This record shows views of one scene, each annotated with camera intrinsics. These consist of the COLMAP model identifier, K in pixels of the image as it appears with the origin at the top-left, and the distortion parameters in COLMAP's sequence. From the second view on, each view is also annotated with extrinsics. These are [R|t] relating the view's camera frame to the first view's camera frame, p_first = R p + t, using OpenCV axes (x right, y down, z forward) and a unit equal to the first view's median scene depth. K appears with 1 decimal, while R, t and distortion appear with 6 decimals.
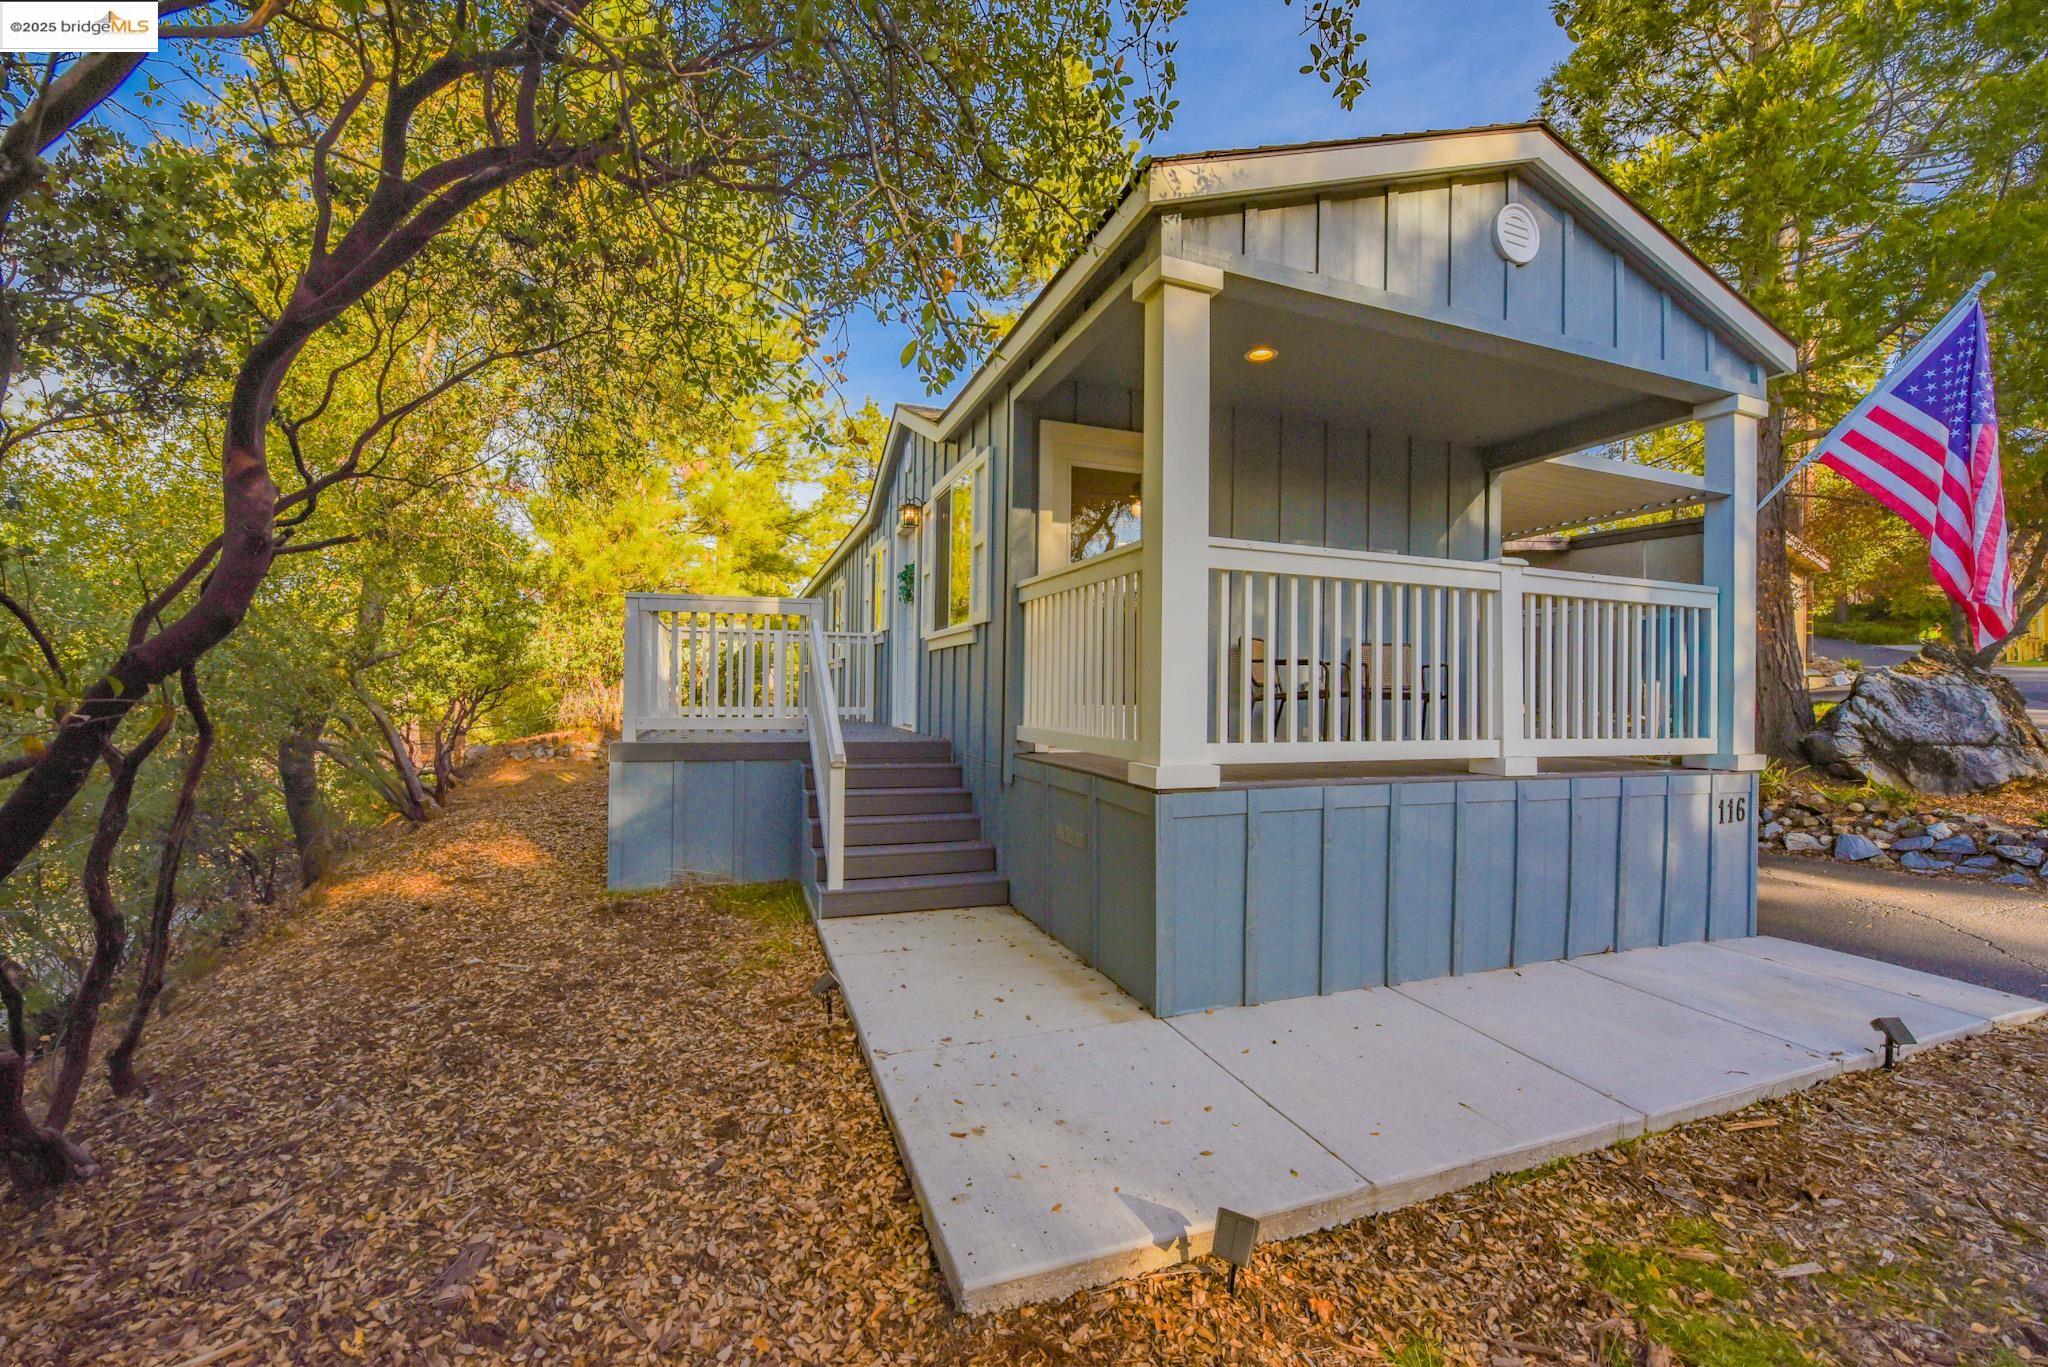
lens RADIAL K [[818.7, 0, 1026.9], [0, 818.7, 679.6], [0, 0, 1]] dist [-0.009872, -0.000171]
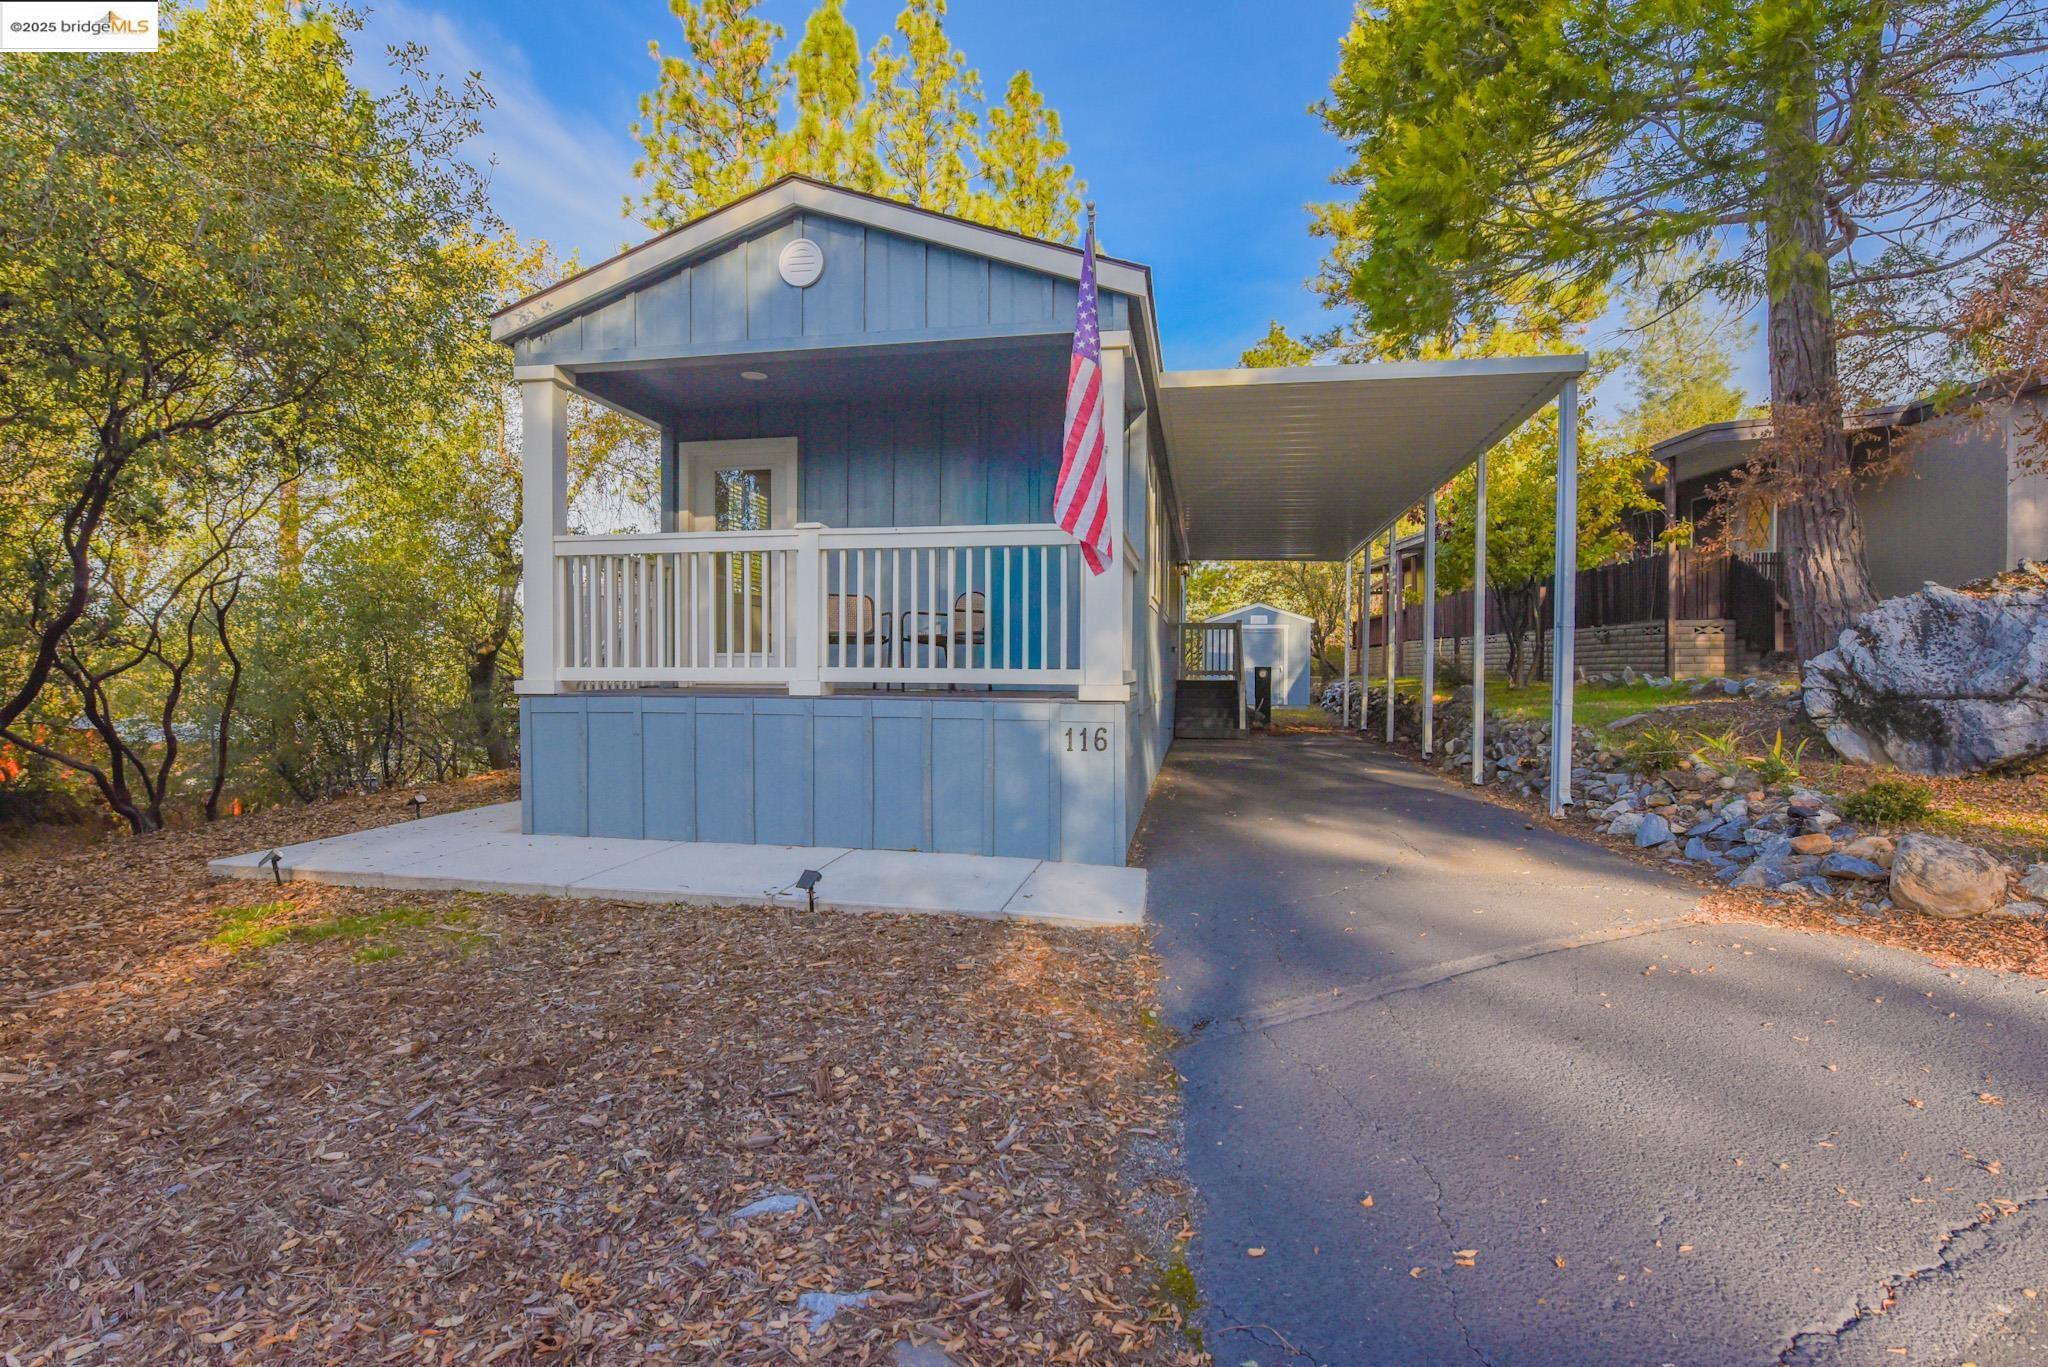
lens RADIAL K [[993.5, 0, 1024.6], [0, 993.5, 688.3], [0, 0, 1]] dist [0.010990, -0.000108]
pose [[0.852143, -0.003968, -0.523295, 1.361974], [0.016816, 0.999662, 0.019802, 0.064587], [0.523040, -0.025674, 0.851922, -0.114119]]
